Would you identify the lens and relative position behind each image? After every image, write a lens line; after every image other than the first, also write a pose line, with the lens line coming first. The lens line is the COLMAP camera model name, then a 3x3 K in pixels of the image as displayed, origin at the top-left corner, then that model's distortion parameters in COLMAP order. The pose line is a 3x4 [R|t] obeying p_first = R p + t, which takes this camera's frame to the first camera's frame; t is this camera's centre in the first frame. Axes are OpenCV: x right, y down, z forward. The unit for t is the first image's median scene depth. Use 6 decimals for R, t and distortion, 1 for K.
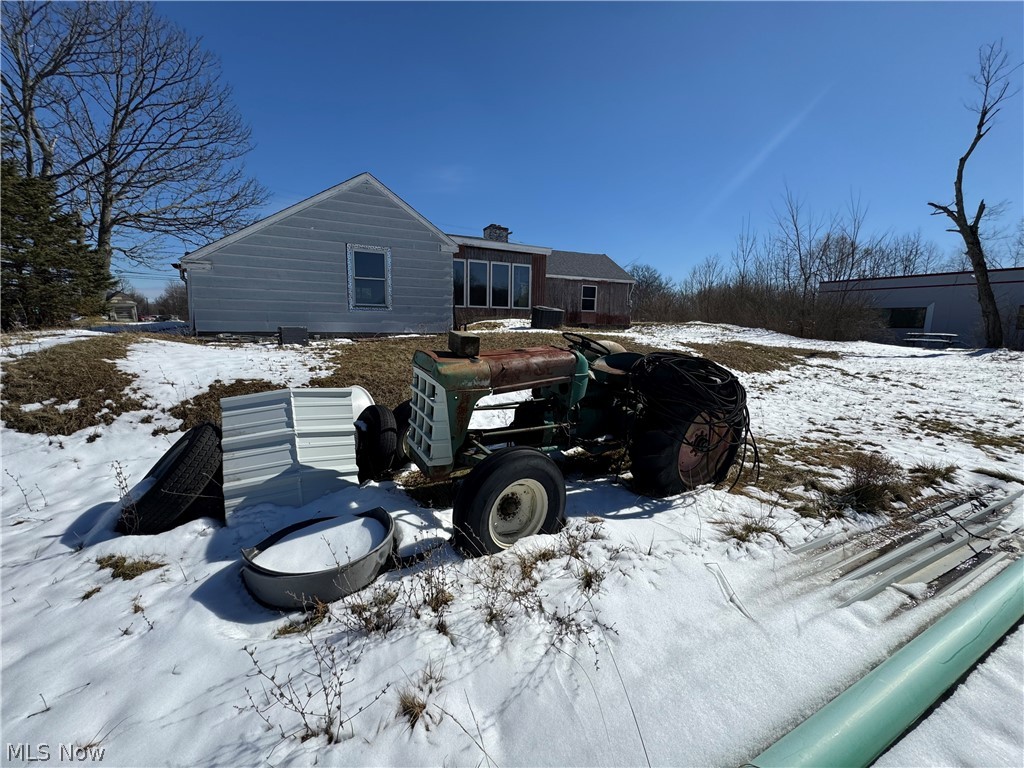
lens RADIAL K [[412.4, 0, 511.1], [0, 412.4, 381.0], [0, 0, 1]] dist [-0.002912, -0.000095]
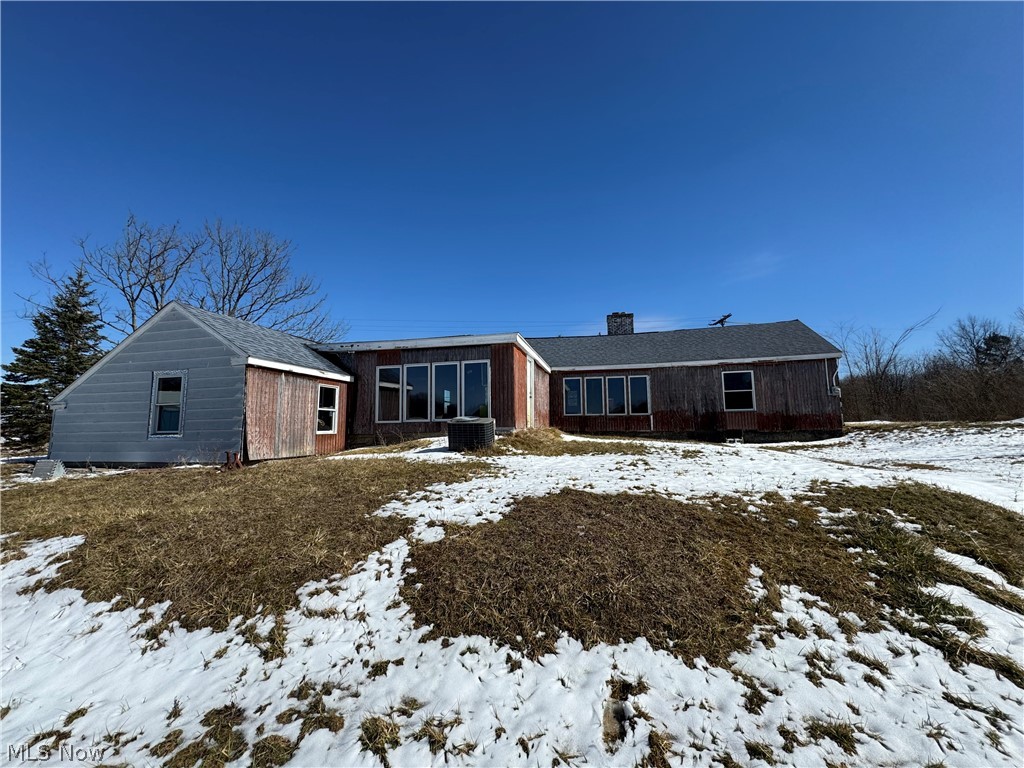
lens RADIAL K [[412.4, 0, 512.2], [0, 412.4, 382.3], [0, 0, 1]] dist [-0.002912, -0.000095]
pose [[0.771583, -0.101556, -0.627969, 0.572927], [-0.055545, 0.972648, -0.225545, -0.087424], [0.633698, 0.208907, 0.744838, 0.530643]]
